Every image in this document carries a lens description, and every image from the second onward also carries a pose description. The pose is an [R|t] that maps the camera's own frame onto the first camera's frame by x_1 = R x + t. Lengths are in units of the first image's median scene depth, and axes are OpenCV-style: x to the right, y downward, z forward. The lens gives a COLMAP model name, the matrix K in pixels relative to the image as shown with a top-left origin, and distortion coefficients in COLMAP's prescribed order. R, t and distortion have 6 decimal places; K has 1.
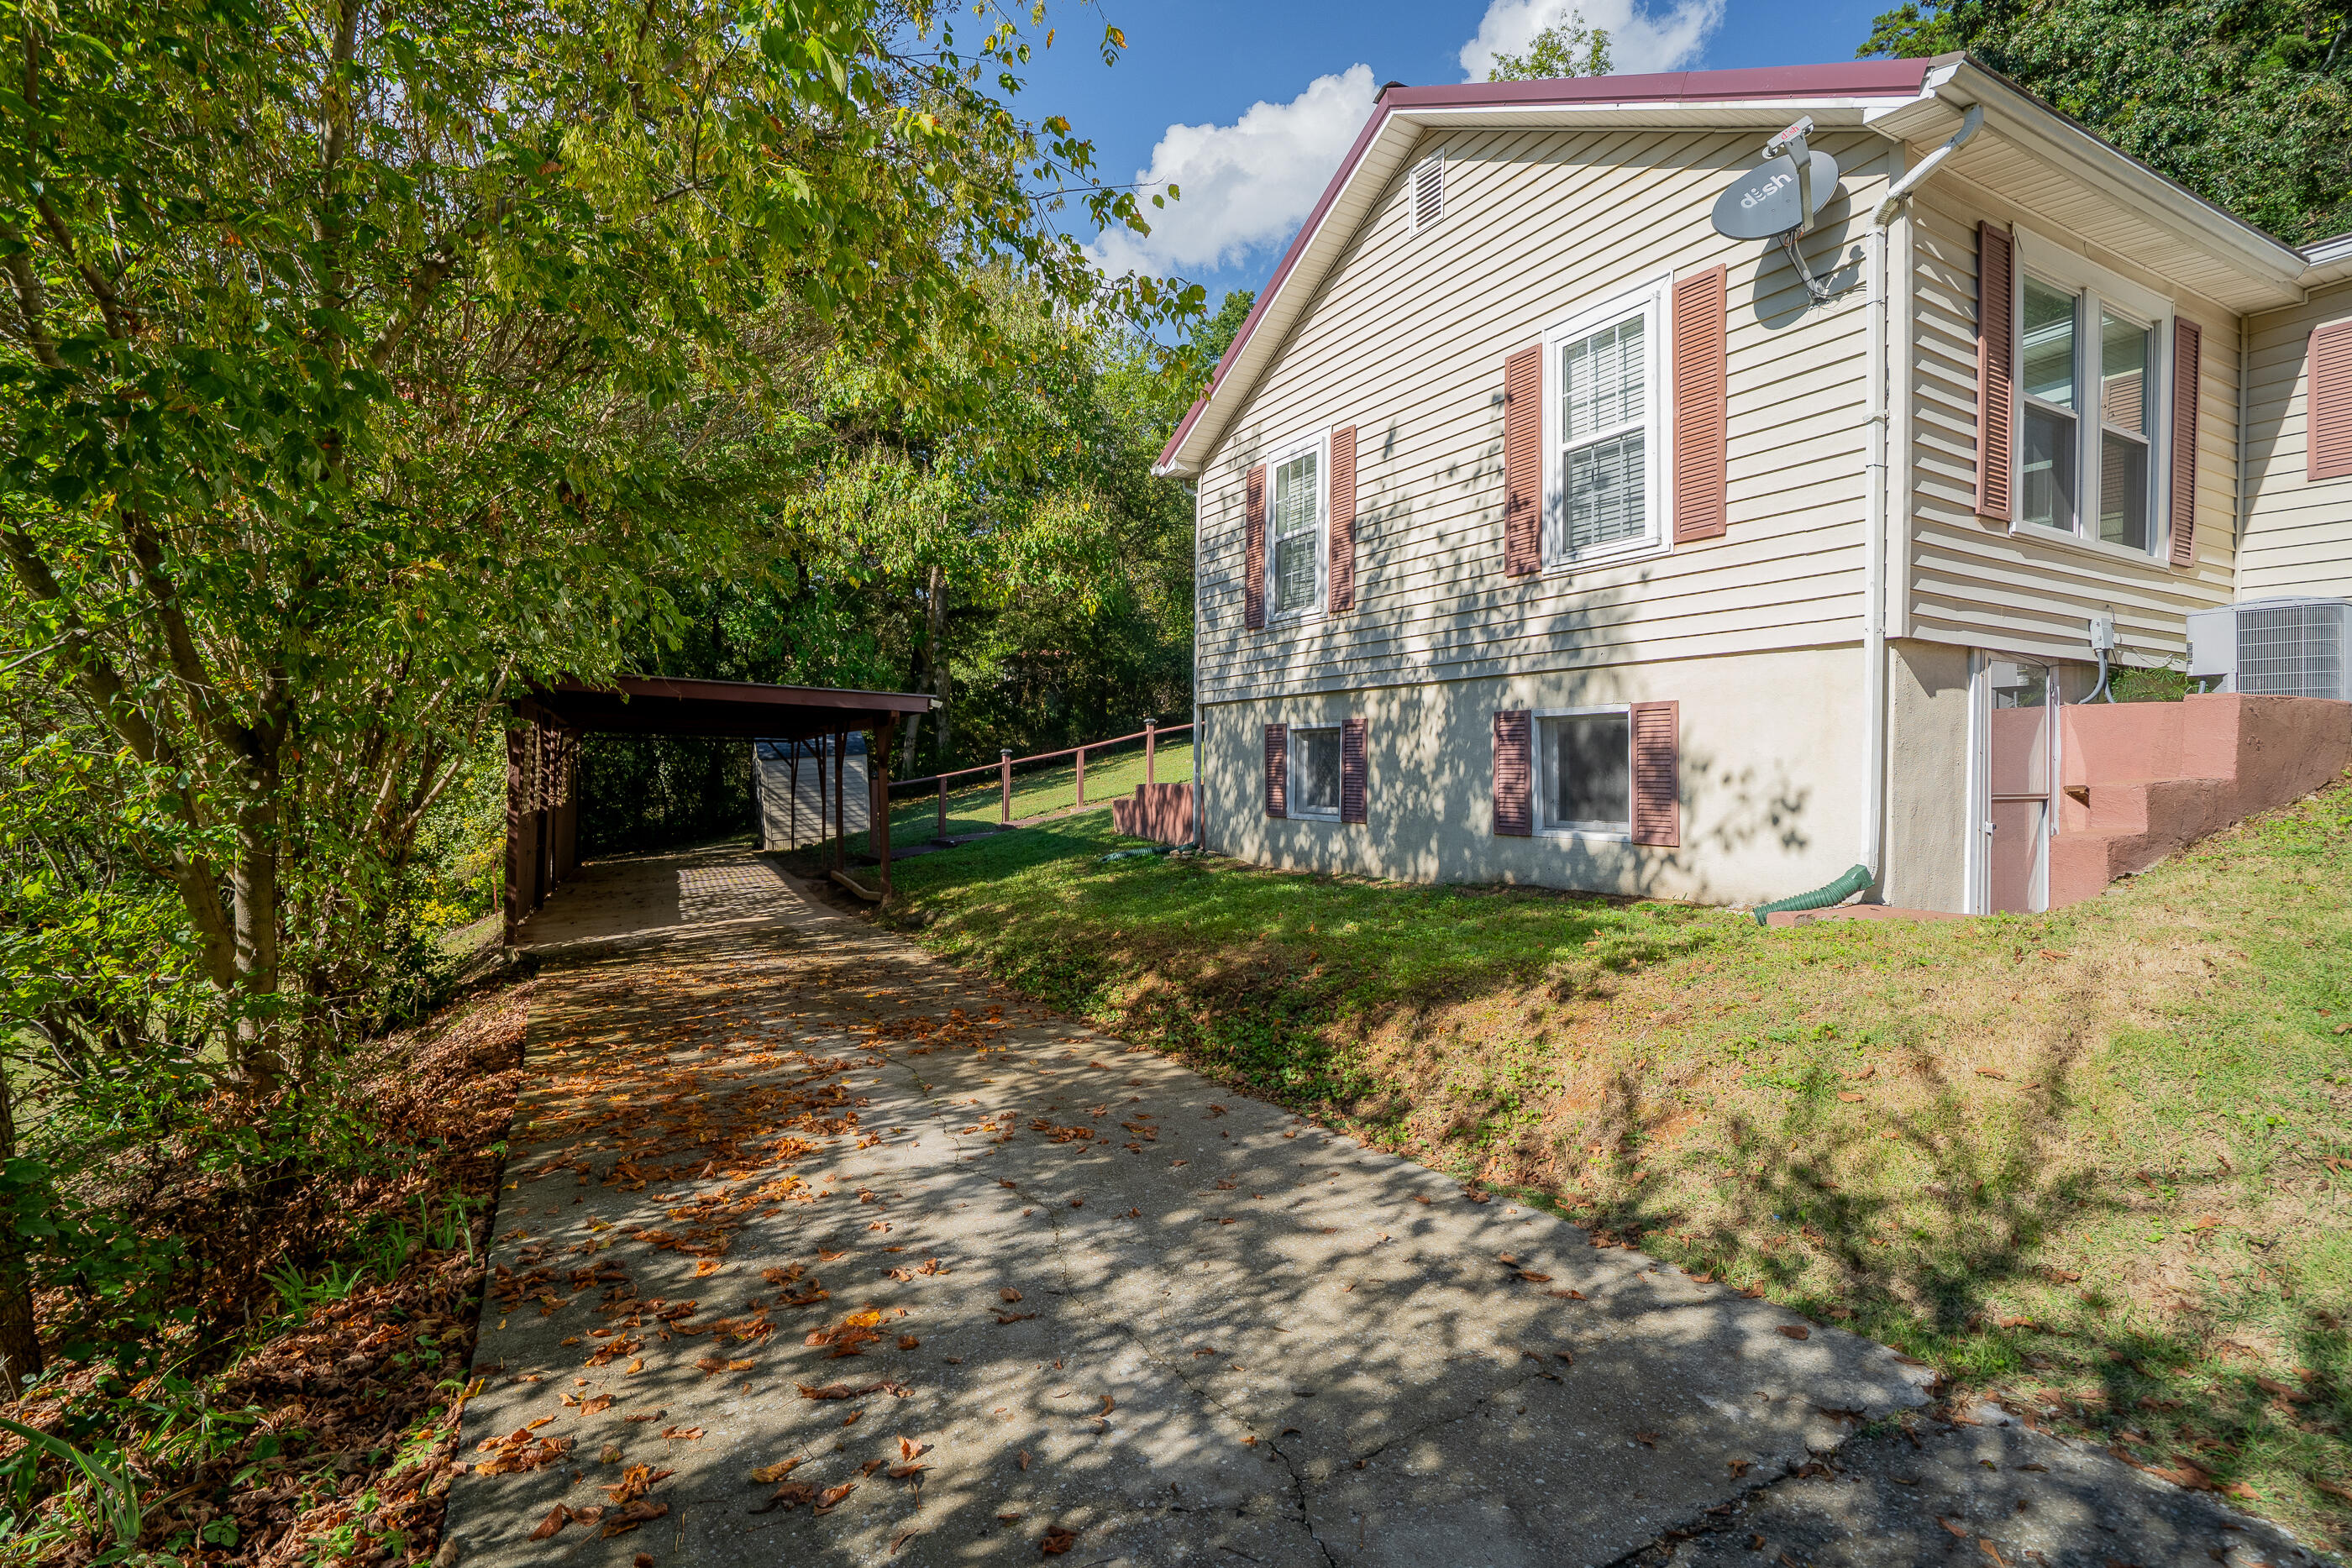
lens RADIAL K [[1074.1, 0, 1168.4], [0, 1074.1, 774.3], [0, 0, 1]] dist [0.000142, -0.000463]
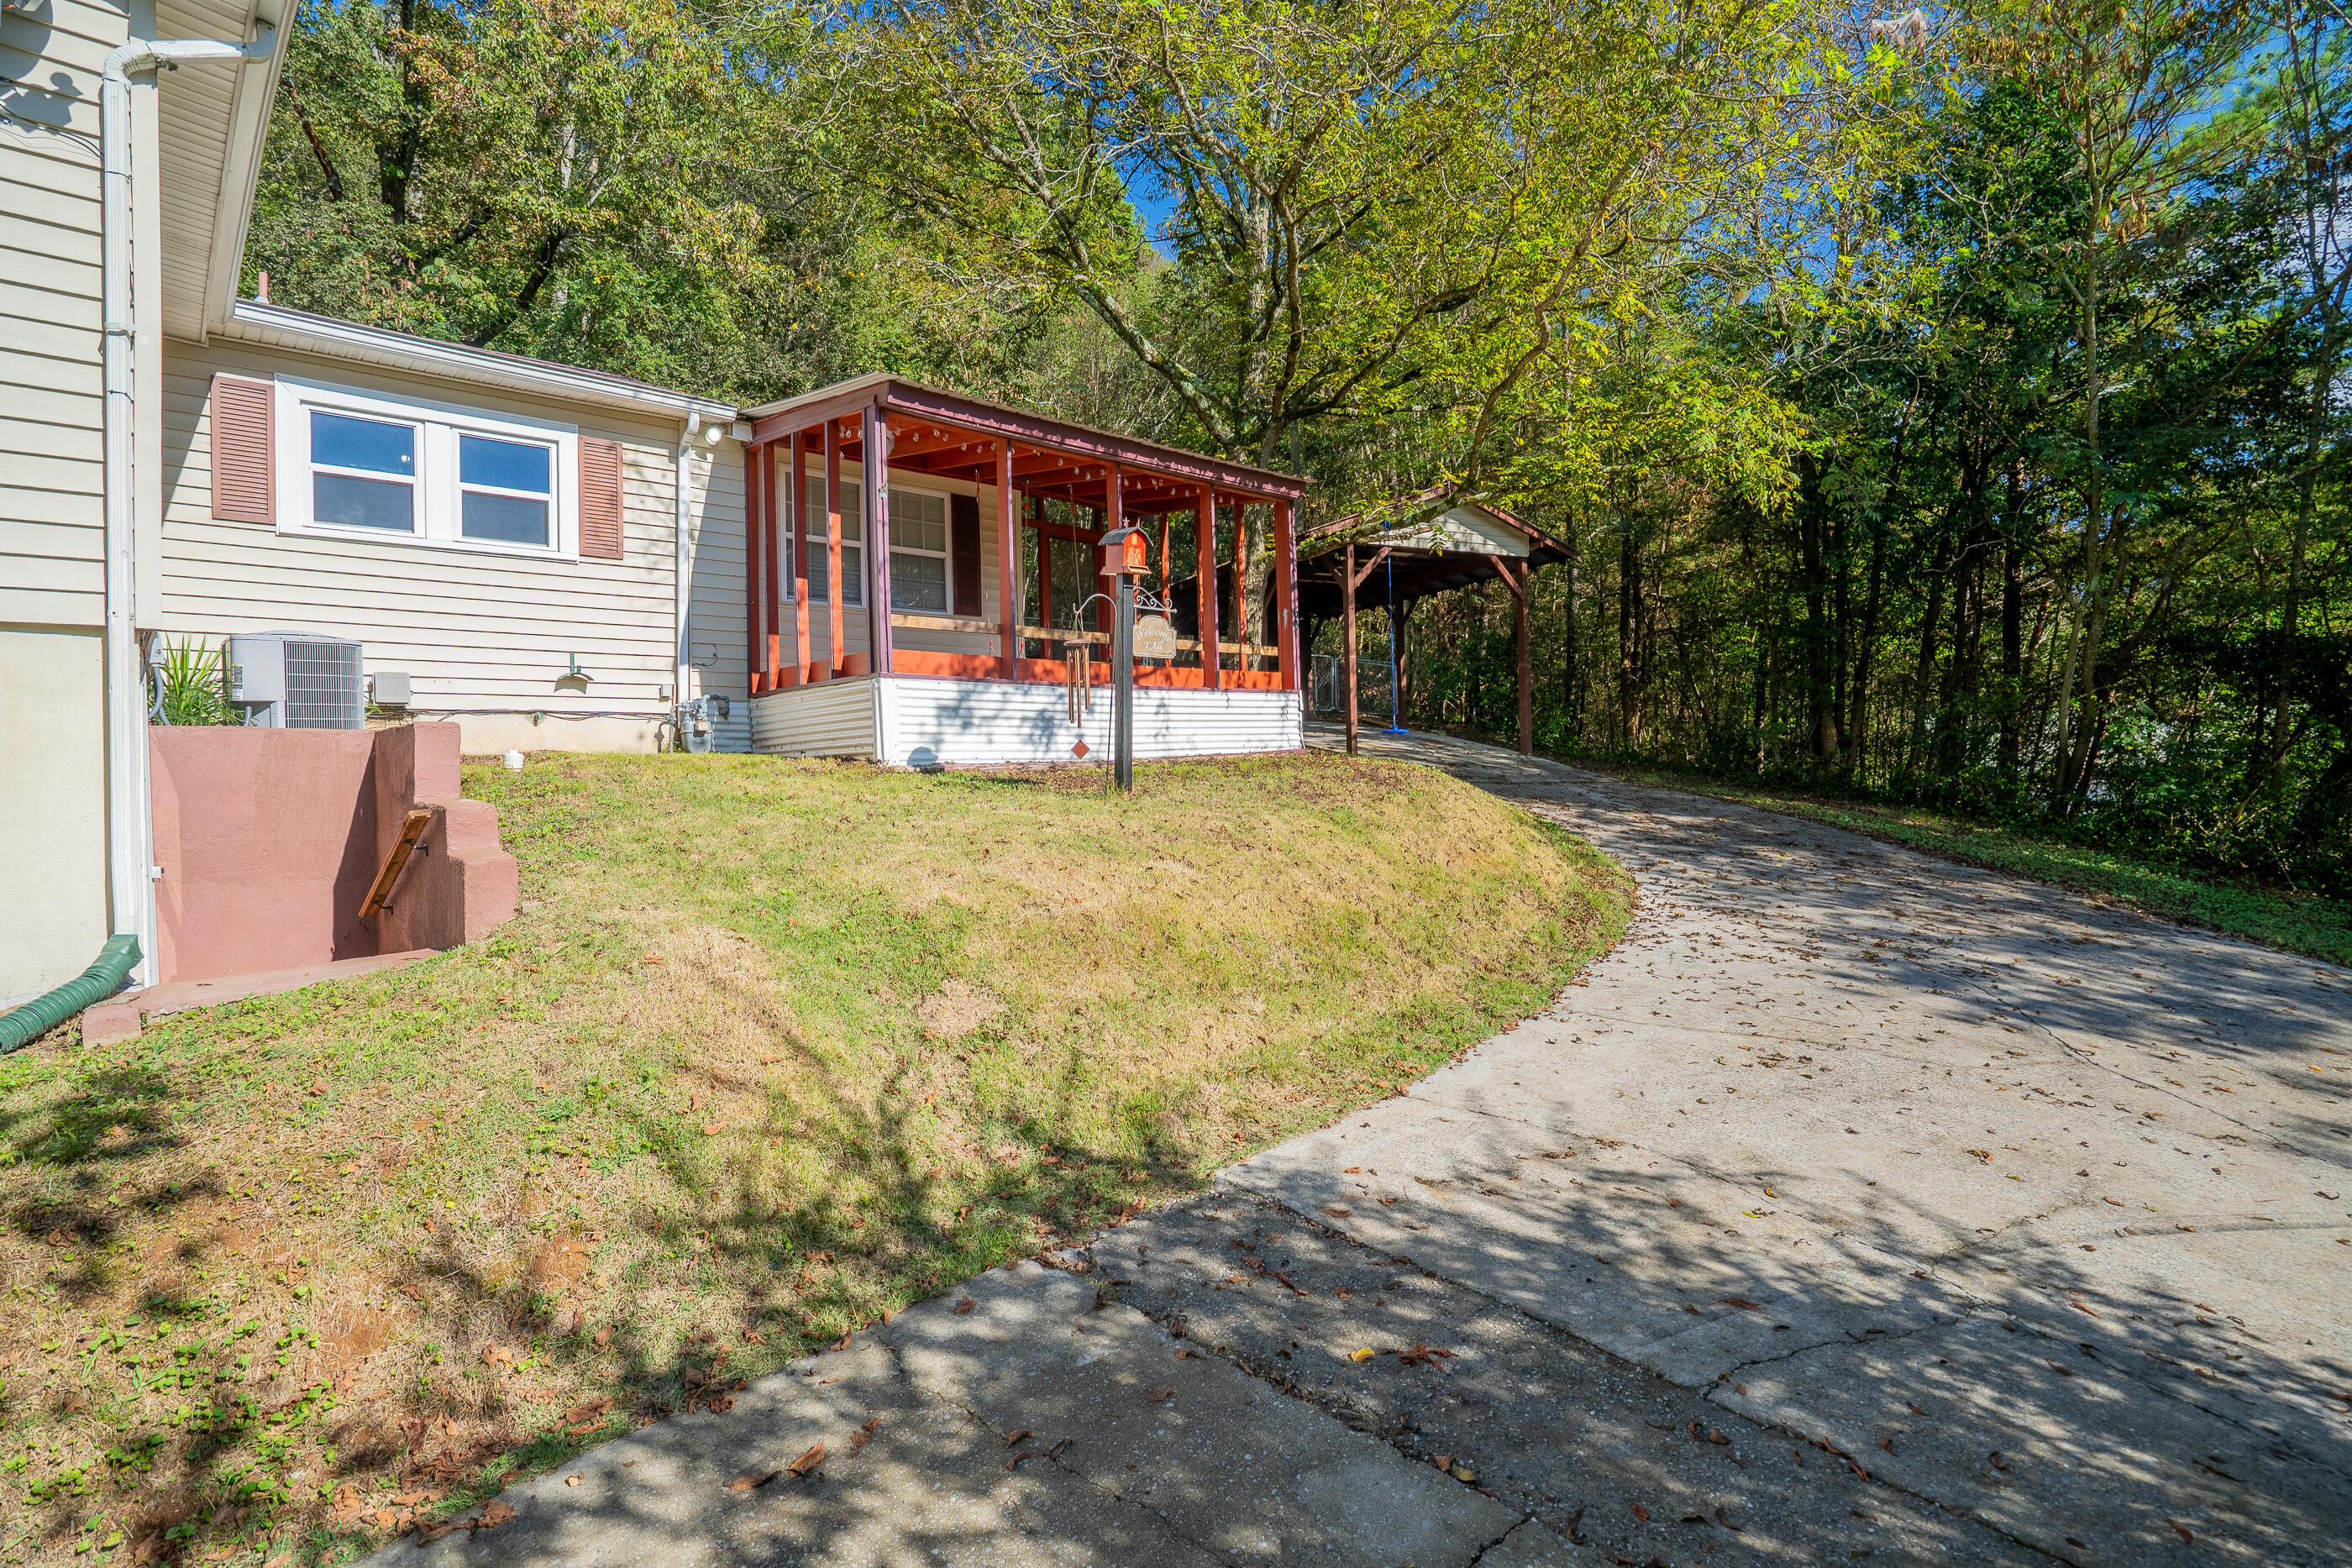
lens RADIAL K [[1113.7, 0, 1187.1], [0, 1113.7, 771.8], [0, 0, 1]] dist [-0.029455, 0.001431]
pose [[-0.269806, 0.003209, 0.962909, -0.224725], [0.033942, 0.999405, 0.006180, -0.005202], [-0.962316, 0.034351, -0.269754, 0.447737]]
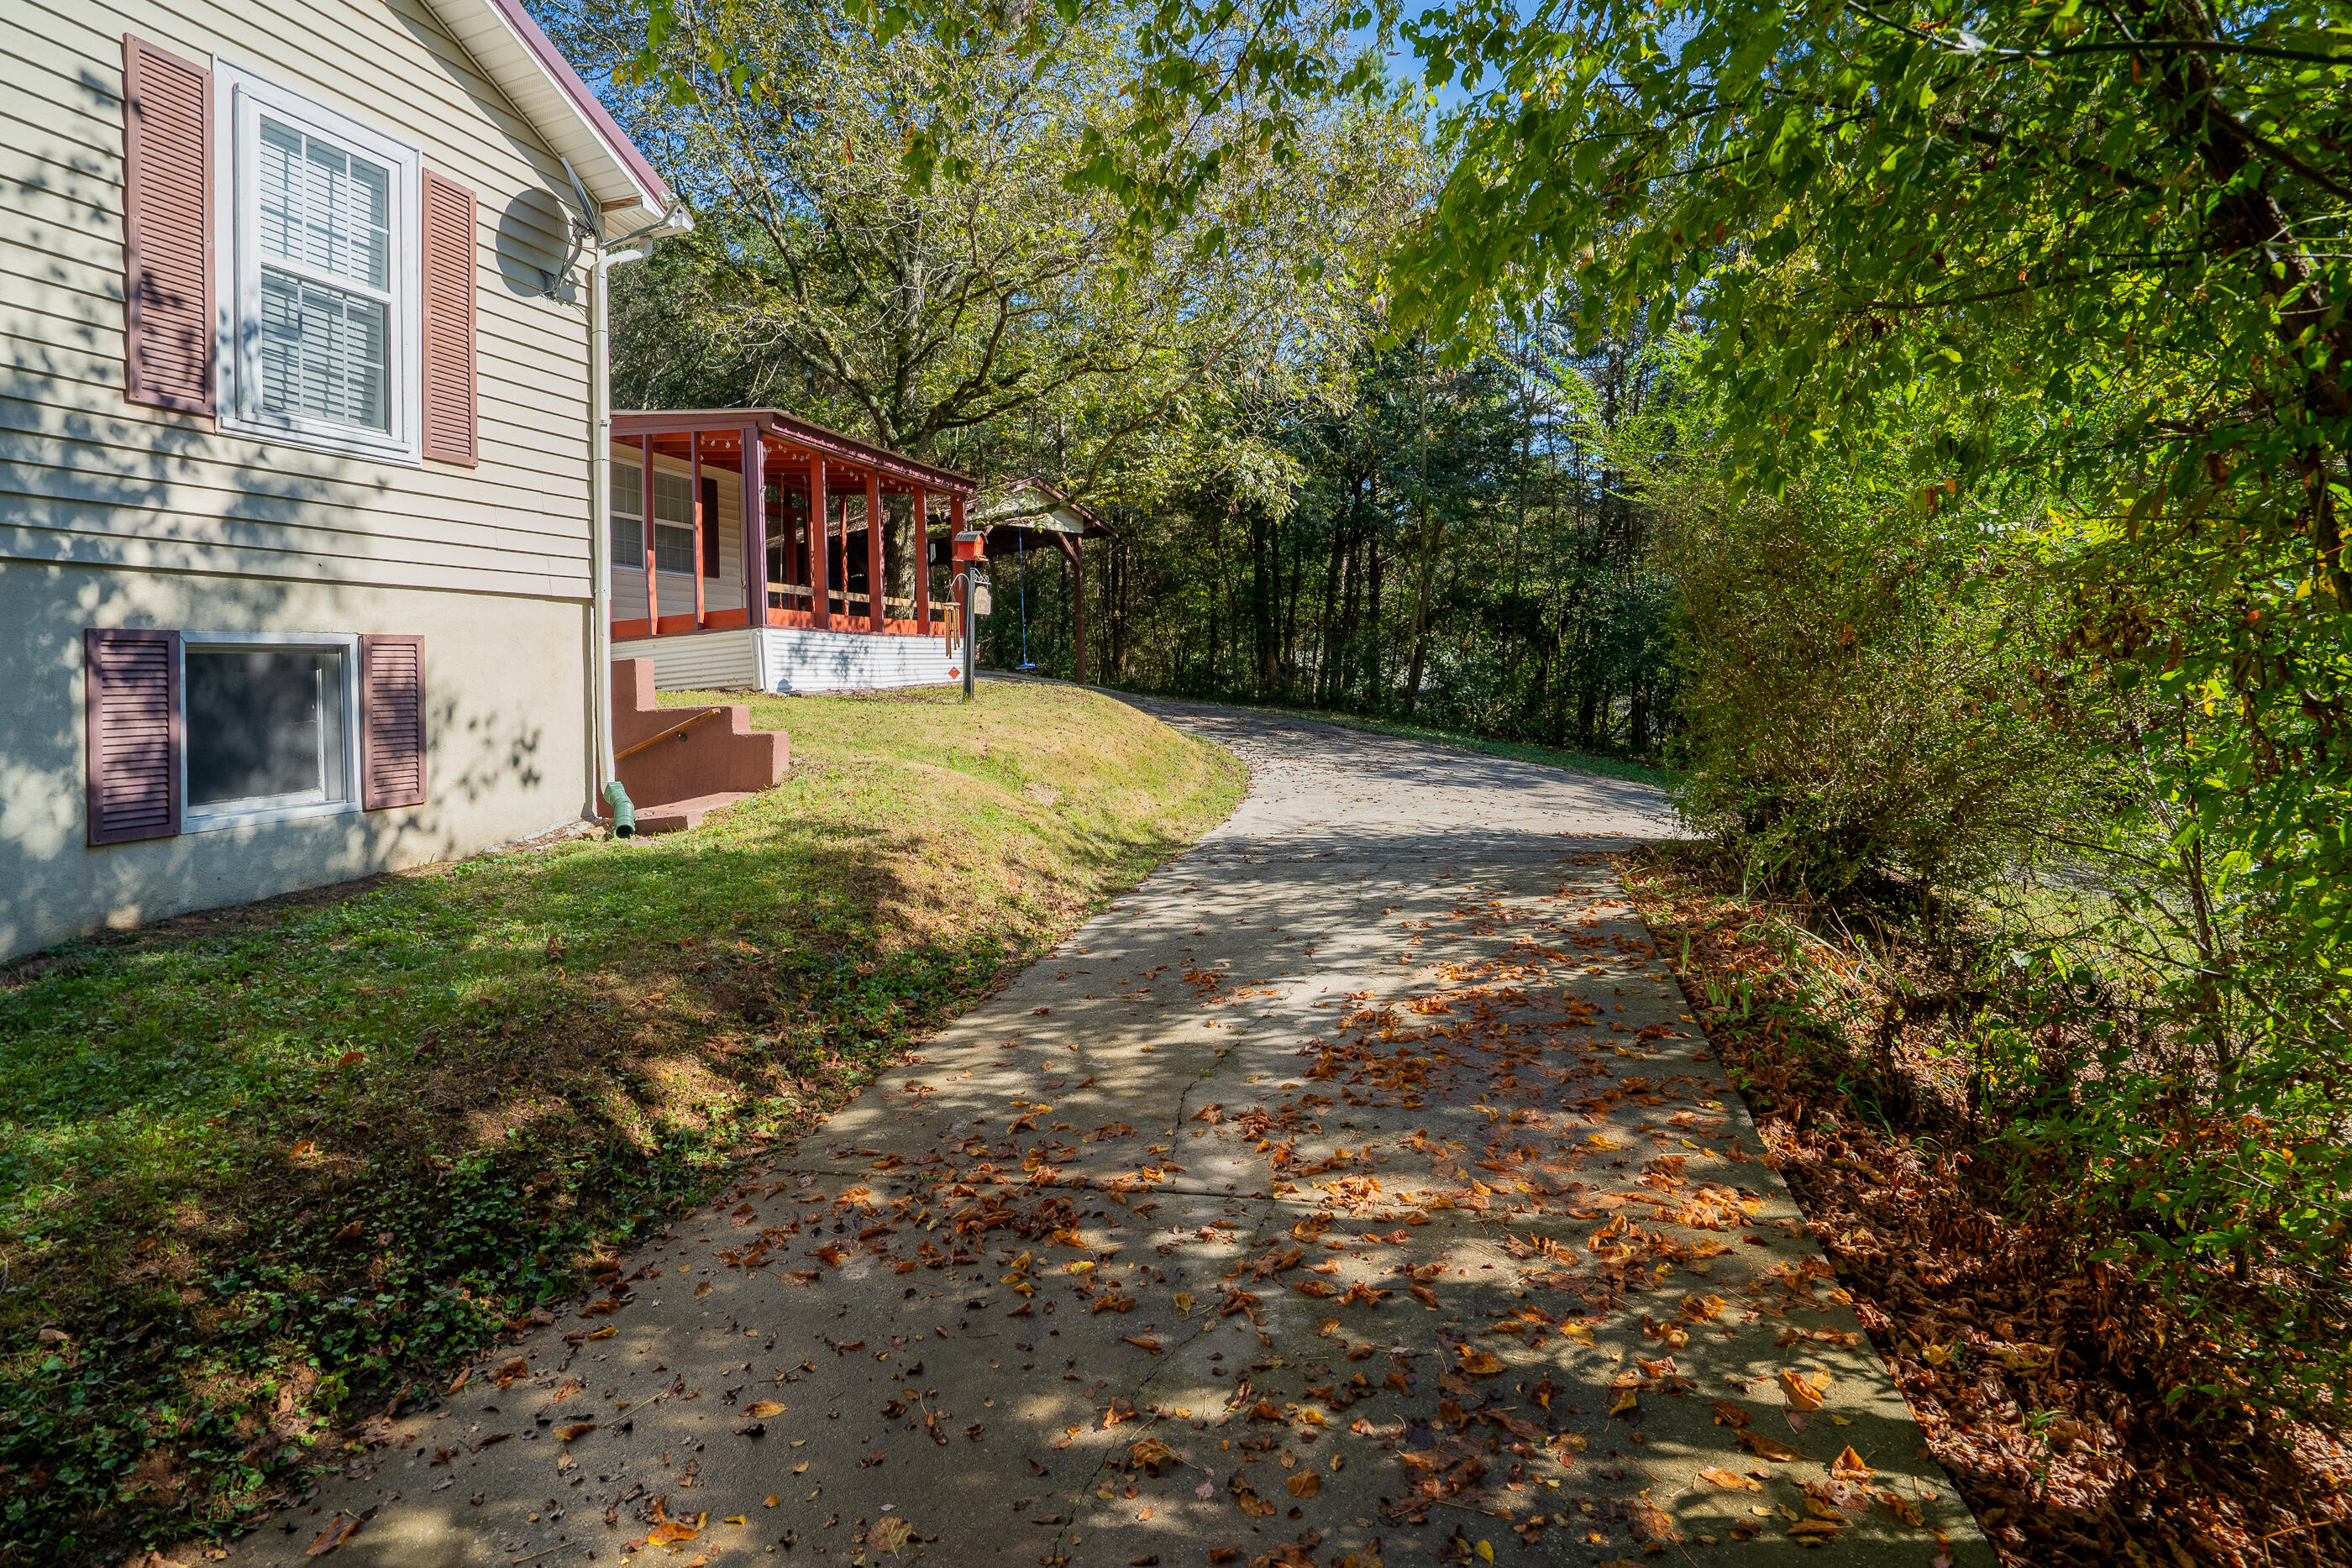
lens RADIAL K [[1113.7, 0, 1187.1], [0, 1113.7, 771.8], [0, 0, 1]] dist [-0.029455, 0.001431]
pose [[-0.707762, -0.008188, 0.706404, -0.652294], [0.070053, 0.994191, 0.081711, 0.011921], [-0.702969, 0.107318, -0.703077, 1.313664]]
